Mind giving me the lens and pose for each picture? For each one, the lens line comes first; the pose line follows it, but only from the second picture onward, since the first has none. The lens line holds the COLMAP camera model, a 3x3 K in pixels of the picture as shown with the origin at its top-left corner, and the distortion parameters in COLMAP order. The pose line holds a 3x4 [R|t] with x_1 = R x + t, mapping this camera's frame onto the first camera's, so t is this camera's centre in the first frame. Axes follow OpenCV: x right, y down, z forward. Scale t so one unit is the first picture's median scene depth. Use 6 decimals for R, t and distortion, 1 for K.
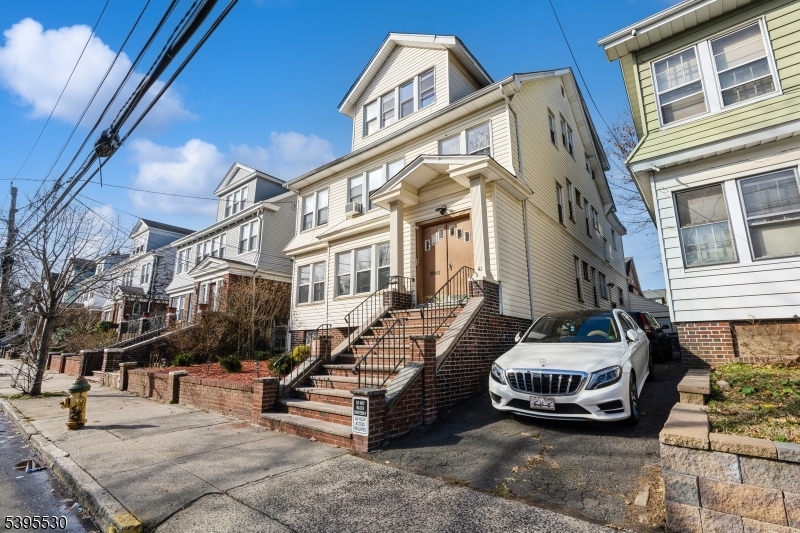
lens RADIAL K [[364.1, 0, 399.7], [0, 364.1, 263.1], [0, 0, 1]] dist [-0.011555, 0.000568]
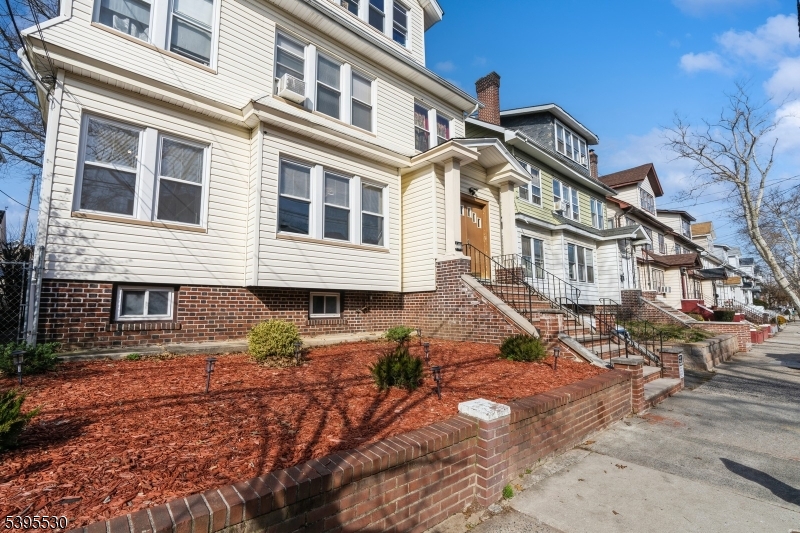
lens RADIAL K [[364.1, 0, 399.7], [0, 364.1, 263.1], [0, 0, 1]] dist [-0.011555, 0.000568]
pose [[0.145197, 0.121578, 0.981905, -0.691224], [-0.223537, 0.970792, -0.087147, 0.147318], [-0.963820, -0.206839, 0.168134, 0.728797]]
